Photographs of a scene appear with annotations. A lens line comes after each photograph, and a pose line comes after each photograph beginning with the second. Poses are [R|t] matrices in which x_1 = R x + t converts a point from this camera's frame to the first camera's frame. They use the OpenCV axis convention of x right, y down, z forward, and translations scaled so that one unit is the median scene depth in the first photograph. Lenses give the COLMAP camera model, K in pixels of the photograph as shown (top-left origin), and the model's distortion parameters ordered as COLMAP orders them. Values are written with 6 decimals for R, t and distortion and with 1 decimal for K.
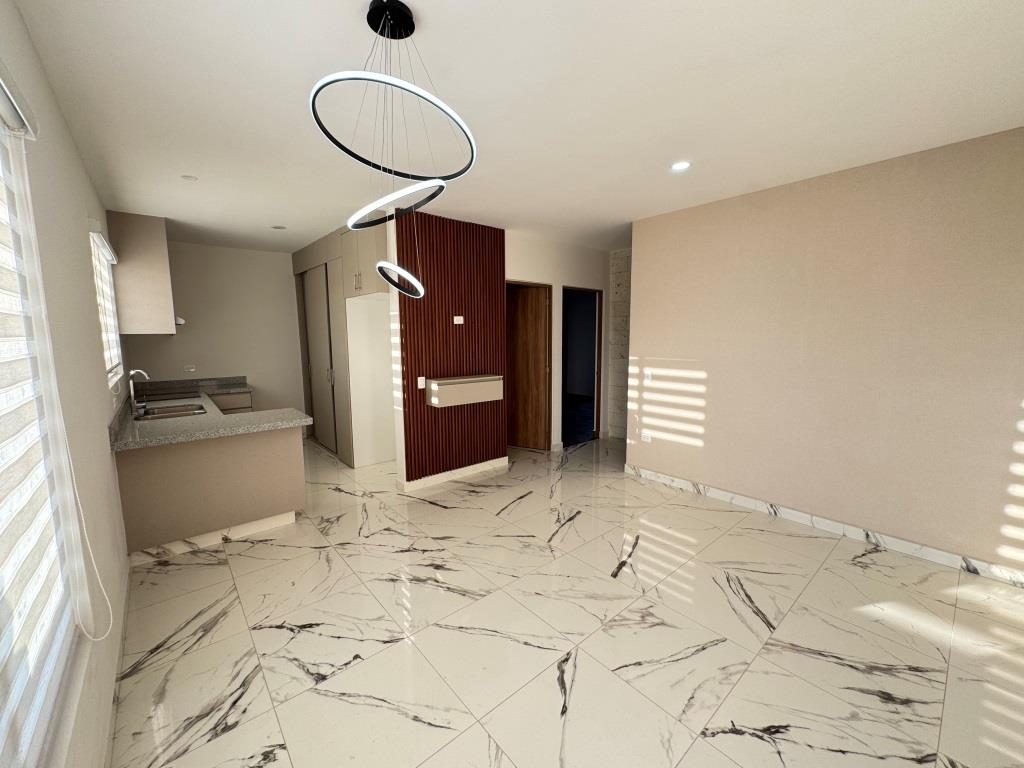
lens RADIAL K [[408.6, 0, 510.2], [0, 408.6, 379.3], [0, 0, 1]] dist [-0.003973, 0.001100]
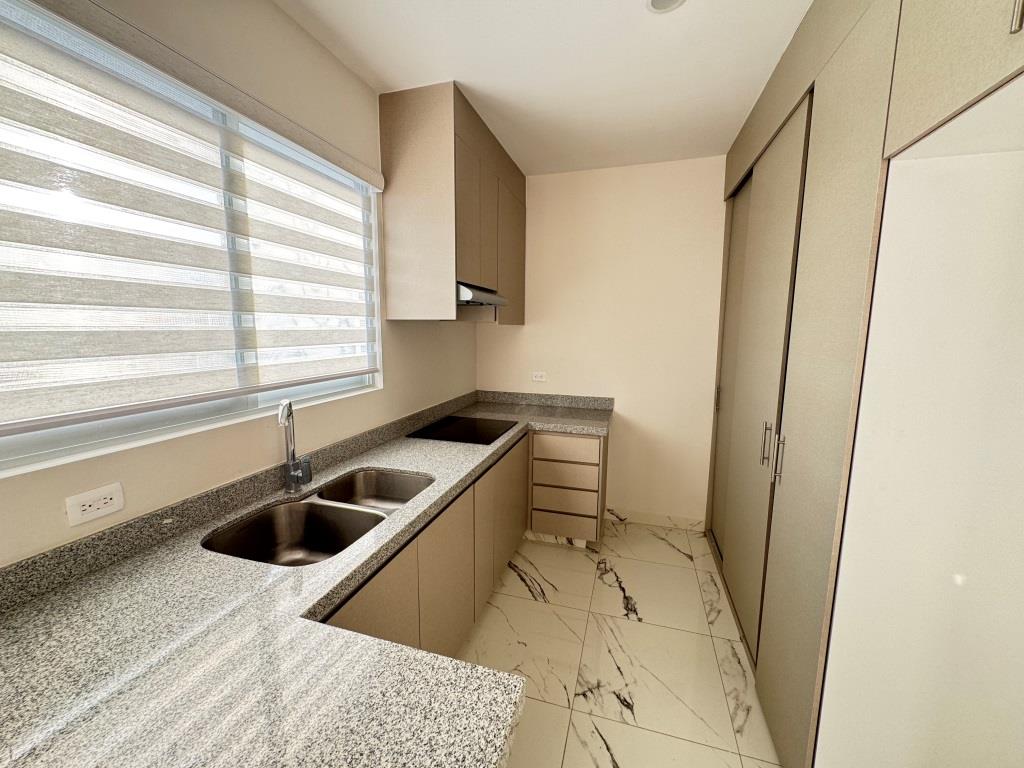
lens RADIAL K [[408.6, 0, 510.2], [0, 408.6, 384.1], [0, 0, 1]] dist [-0.003973, 0.001100]
pose [[0.533783, 0.127518, -0.835952, -0.364105], [-0.105573, 0.990879, 0.083739, -0.086142], [0.839006, 0.043556, 0.542377, 0.825383]]
